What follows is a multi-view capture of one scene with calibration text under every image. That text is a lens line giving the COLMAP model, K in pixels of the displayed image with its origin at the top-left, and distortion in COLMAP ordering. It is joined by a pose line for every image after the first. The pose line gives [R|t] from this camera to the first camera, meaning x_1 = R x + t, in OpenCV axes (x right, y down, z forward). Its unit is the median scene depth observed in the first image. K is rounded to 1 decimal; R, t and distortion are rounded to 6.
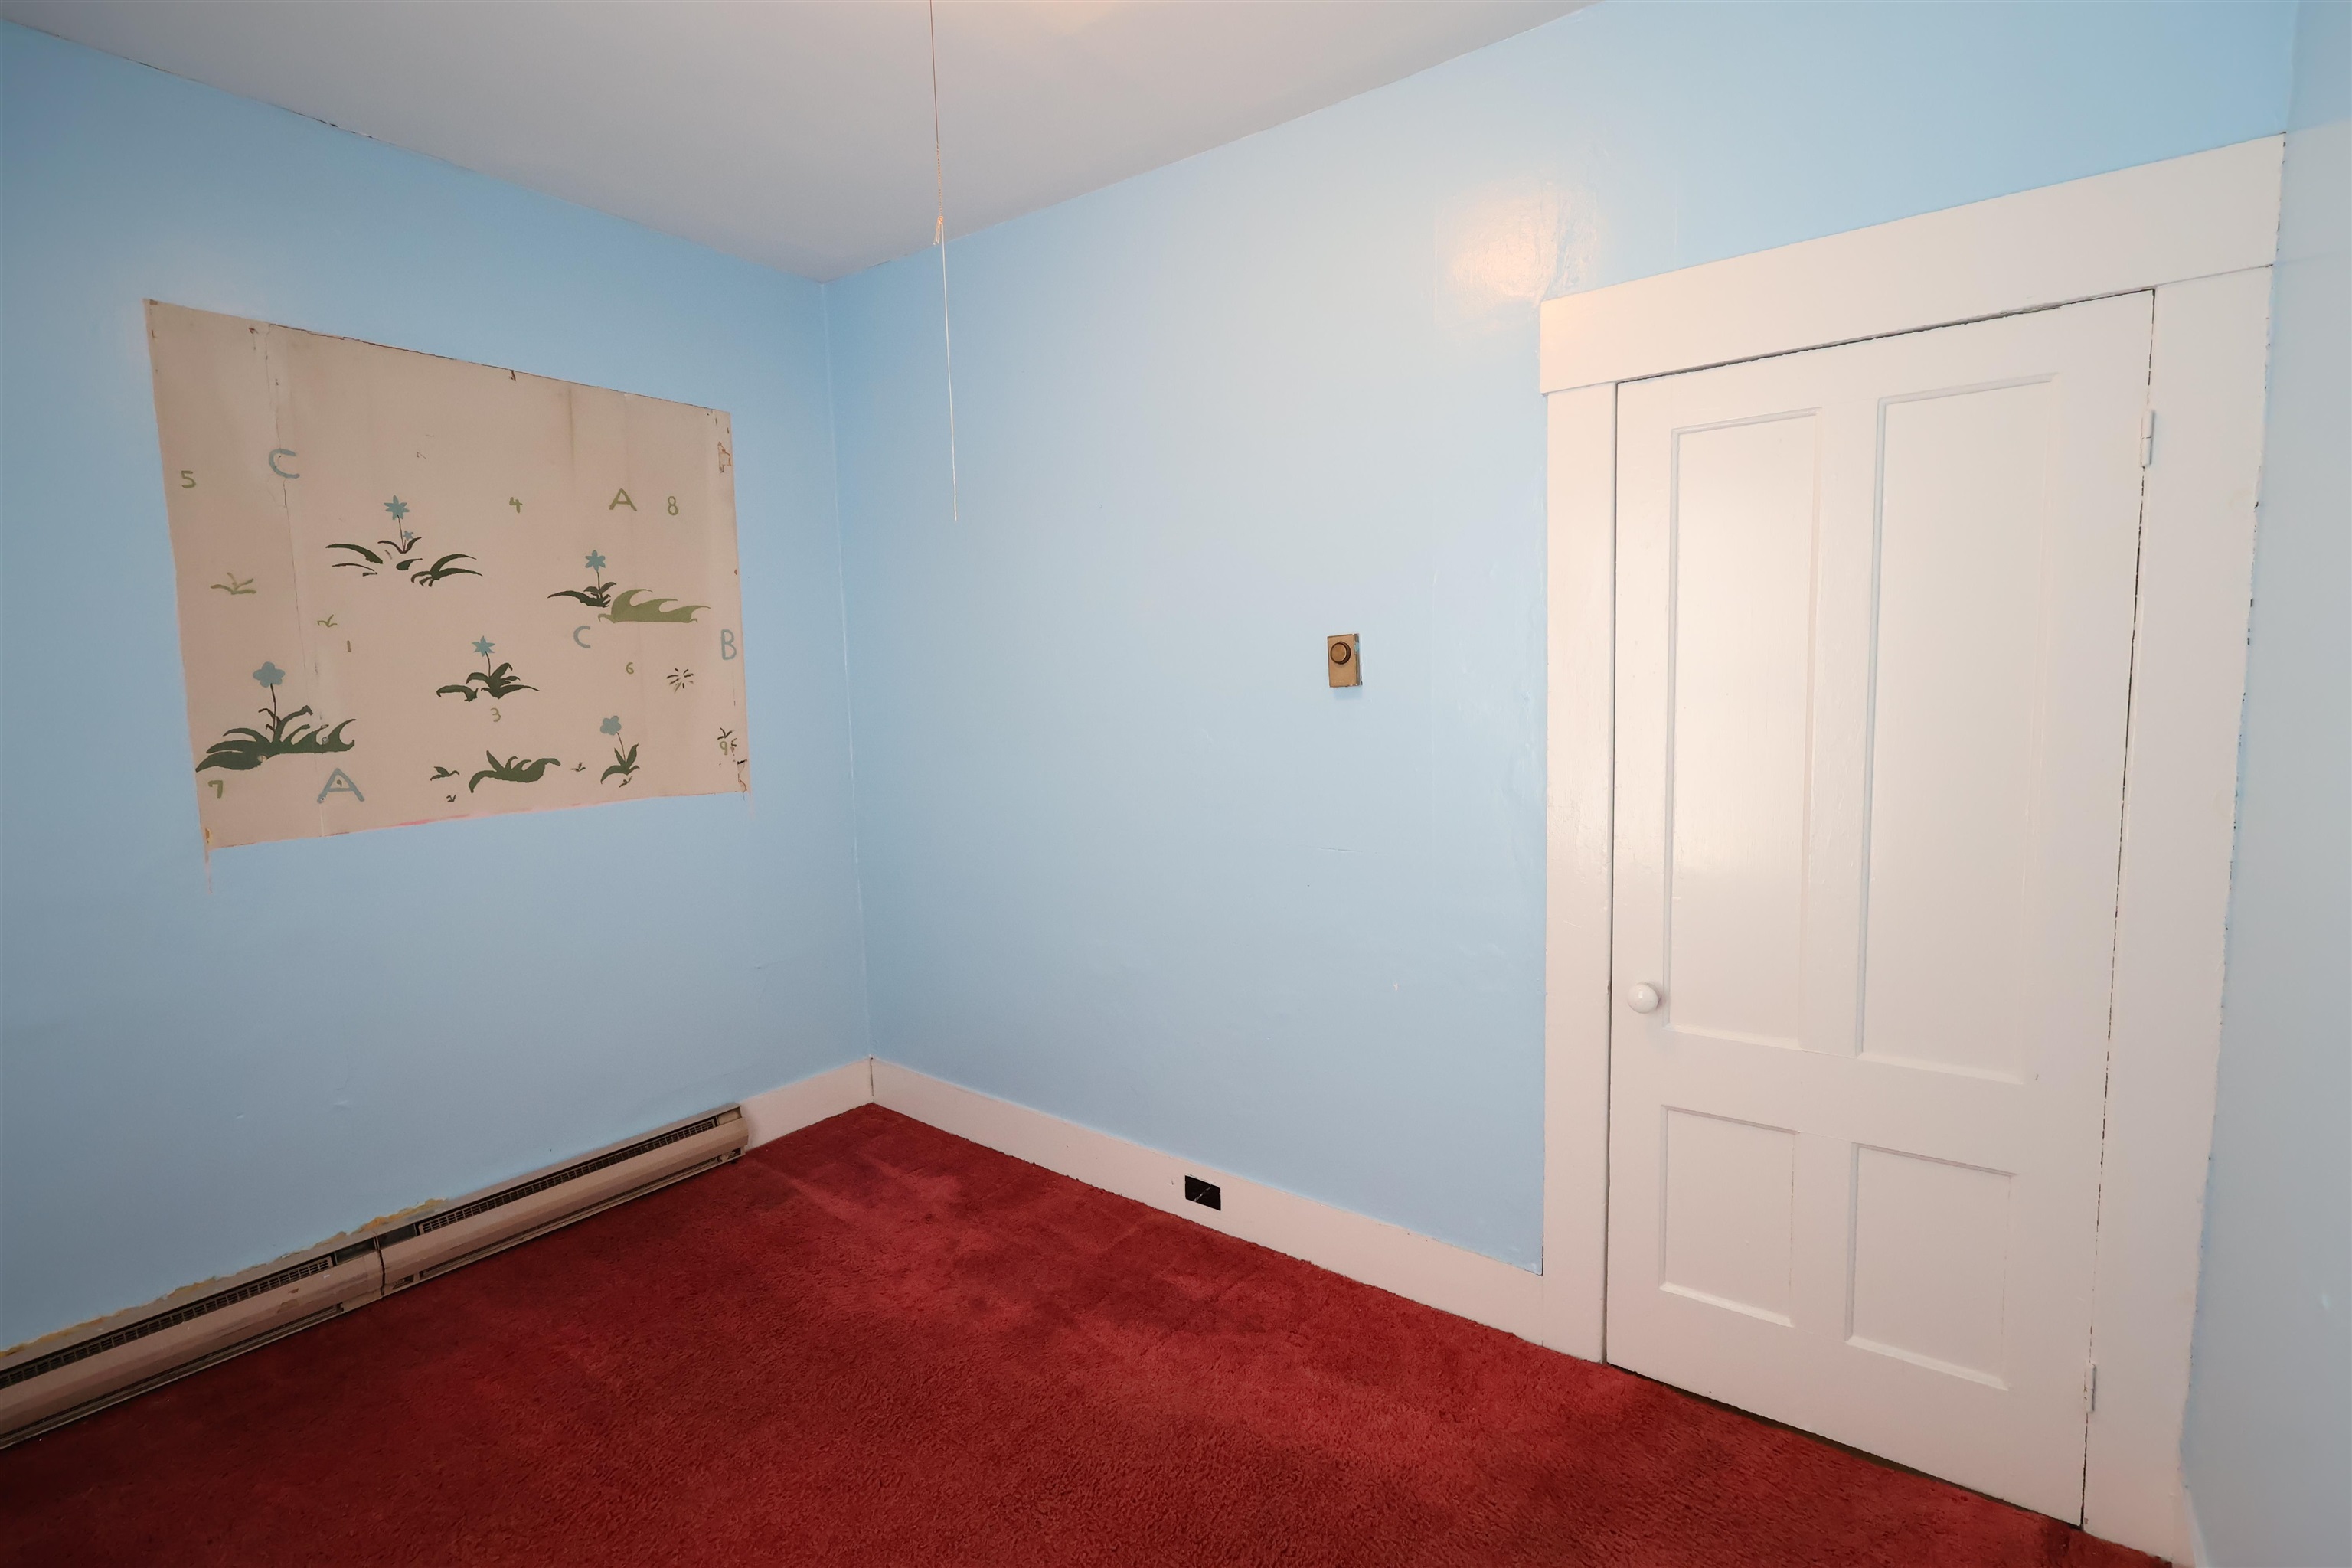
lens RADIAL K [[1116.7, 0, 1163.9], [0, 1116.7, 789.5], [0, 0, 1]] dist [0.002733, 0.000927]
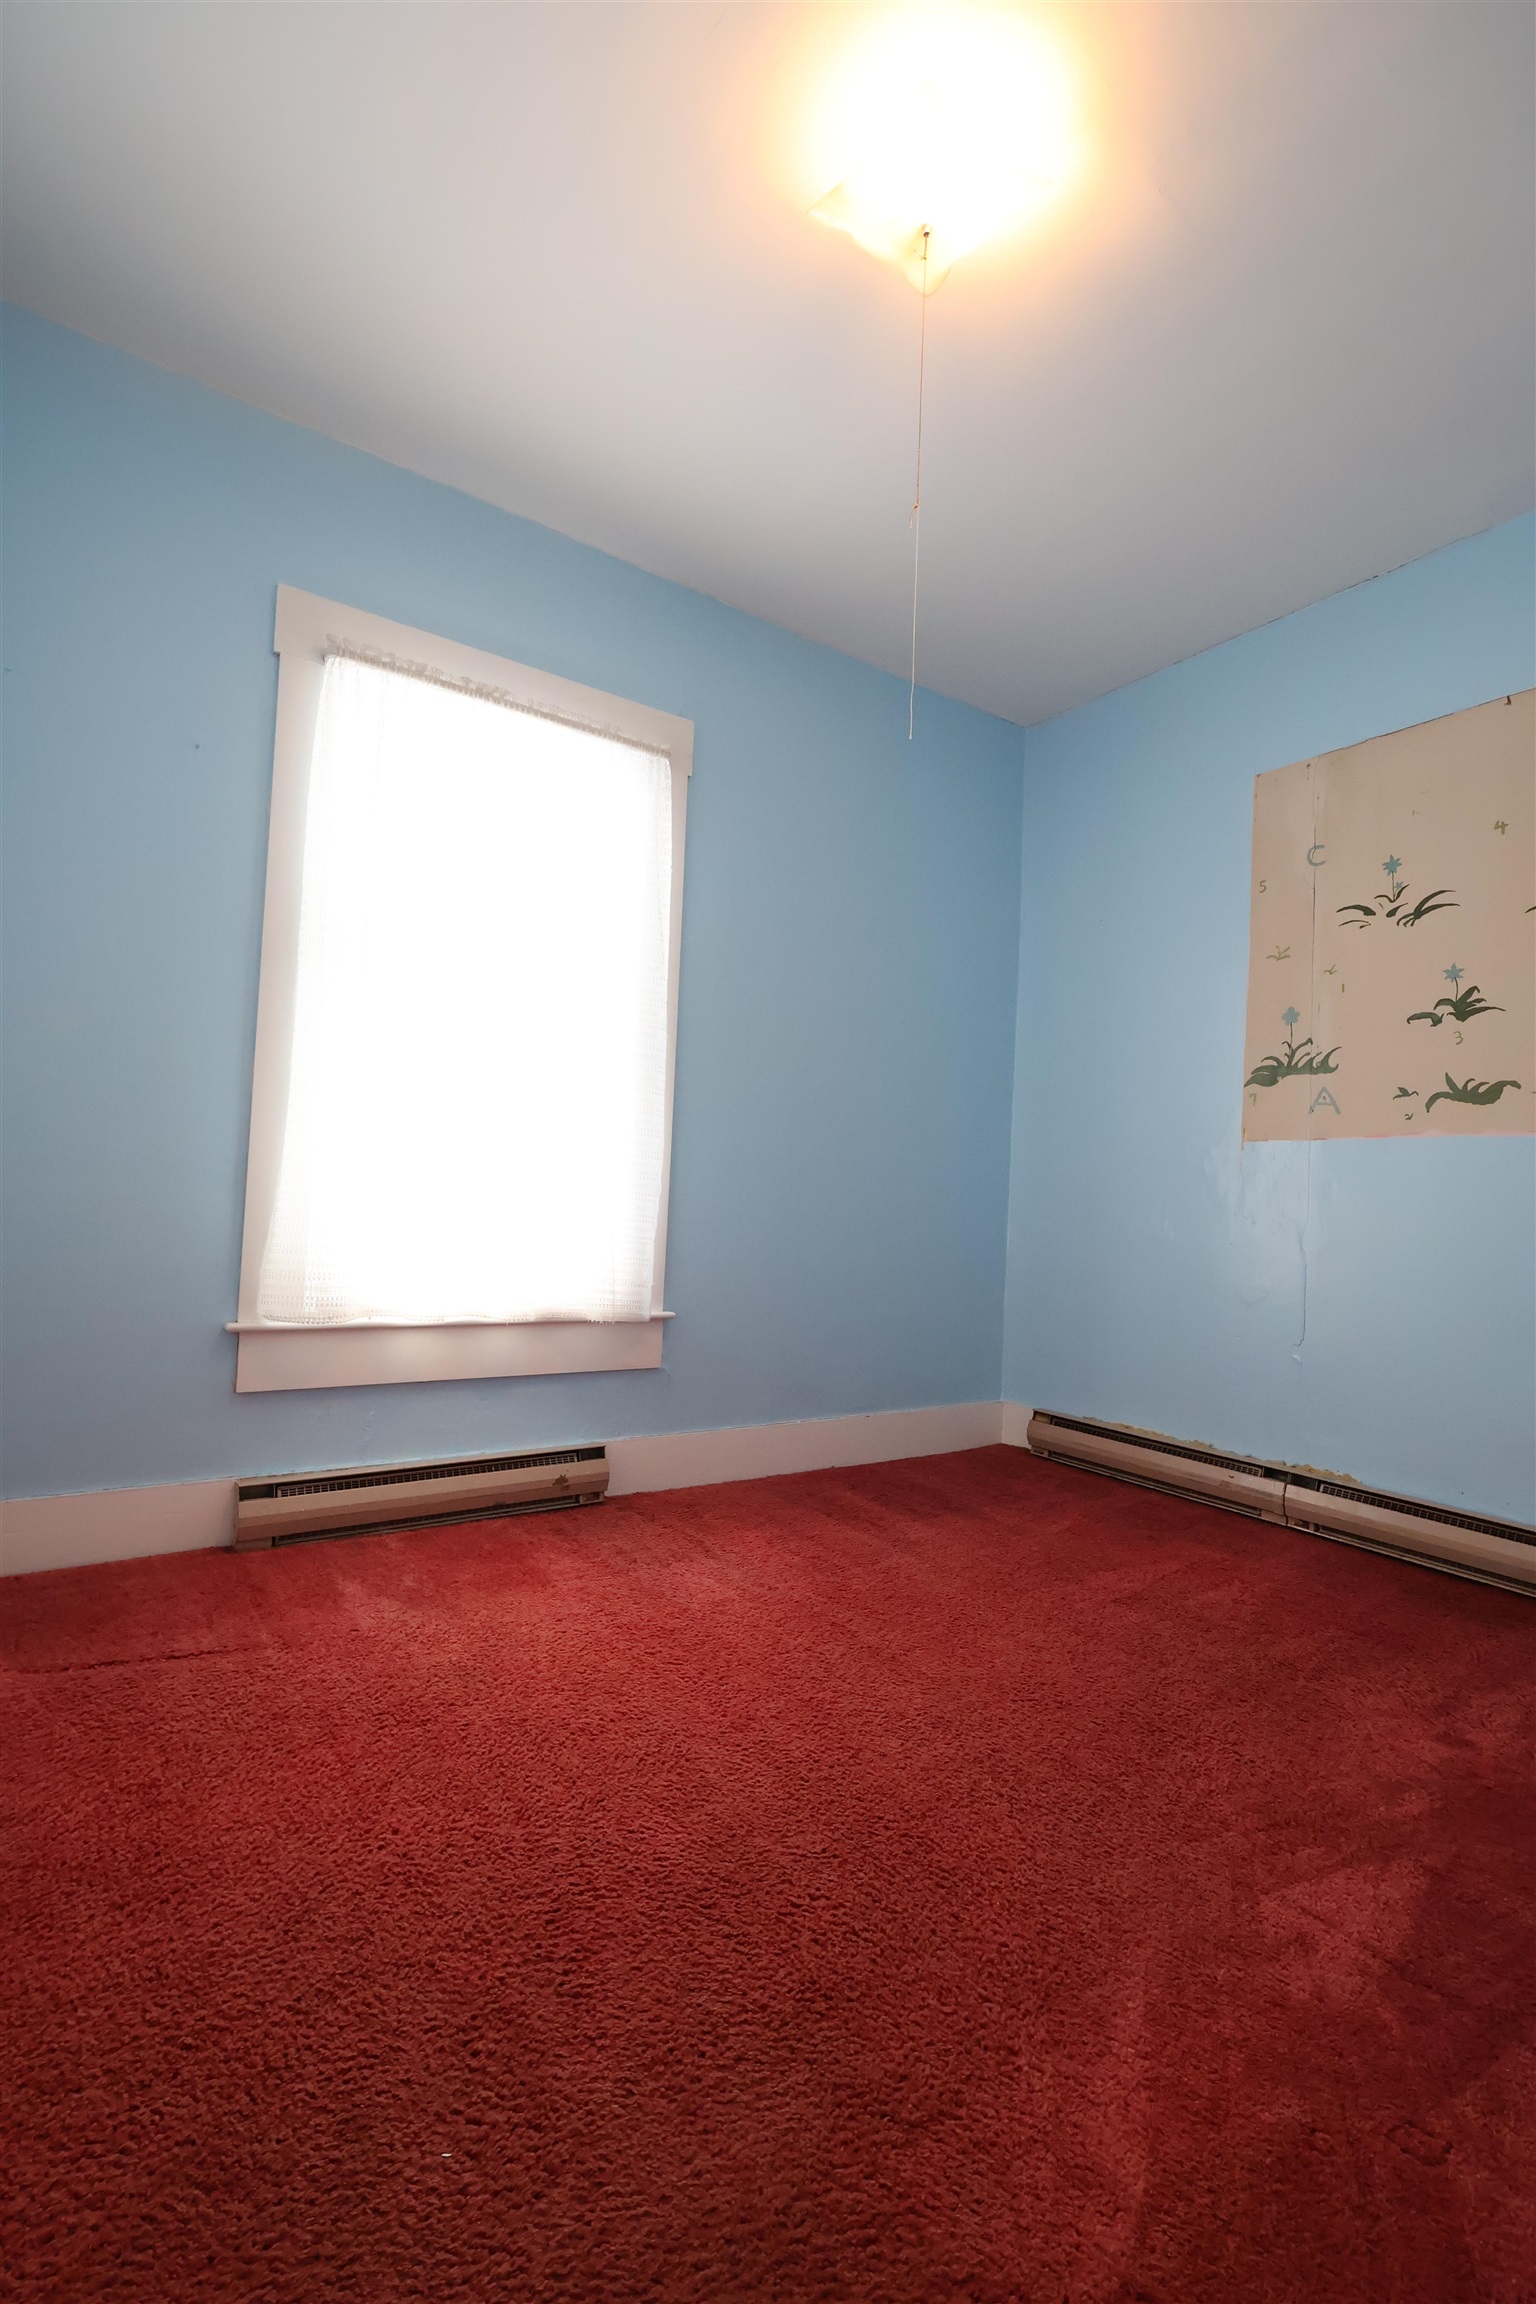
lens RADIAL K [[1093.9, 0, 768.0], [0, 1093.9, 1152.0], [0, 0, 1]] dist [0.002733, 0.000927]
pose [[-0.320626, -0.029153, -0.946757, 0.588885], [-0.134628, 0.990781, 0.015085, 0.113891], [0.937590, 0.132296, -0.321595, 0.791435]]
